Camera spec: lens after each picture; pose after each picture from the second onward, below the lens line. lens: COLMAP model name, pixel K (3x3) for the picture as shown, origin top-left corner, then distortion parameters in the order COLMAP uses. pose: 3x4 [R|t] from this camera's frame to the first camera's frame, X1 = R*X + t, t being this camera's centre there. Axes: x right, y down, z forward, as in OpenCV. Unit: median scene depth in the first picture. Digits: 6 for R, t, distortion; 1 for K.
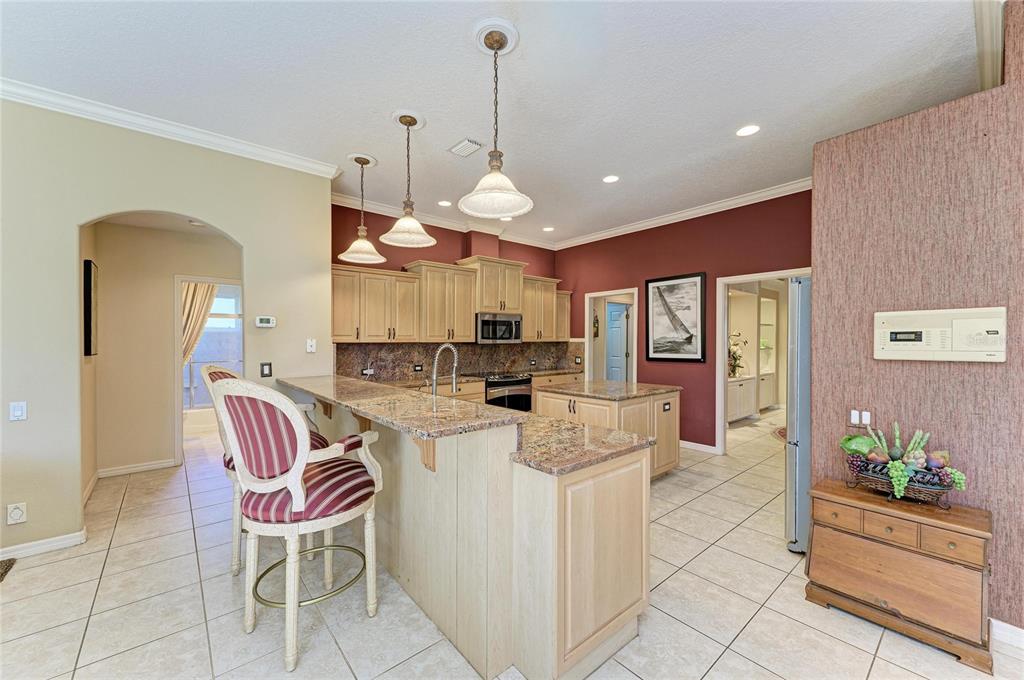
lens RADIAL K [[400.9, 0, 518.6], [0, 400.9, 342.6], [0, 0, 1]] dist [0.003655, -0.000658]
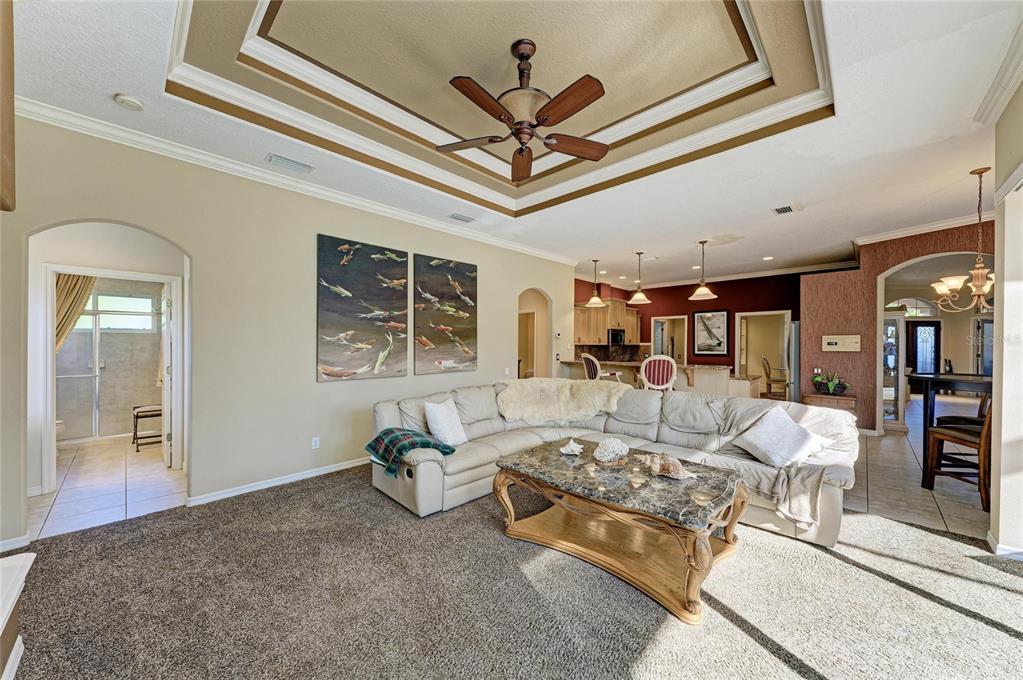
lens RADIAL K [[369.1, 0, 508.9], [0, 369.1, 342.5], [0, 0, 1]] dist [-0.000889, 0.000058]
pose [[0.996034, 0.006637, 0.088730, -0.743270], [-0.005852, 0.999941, -0.009107, 0.006554], [-0.088785, 0.008551, 0.996014, -0.675865]]
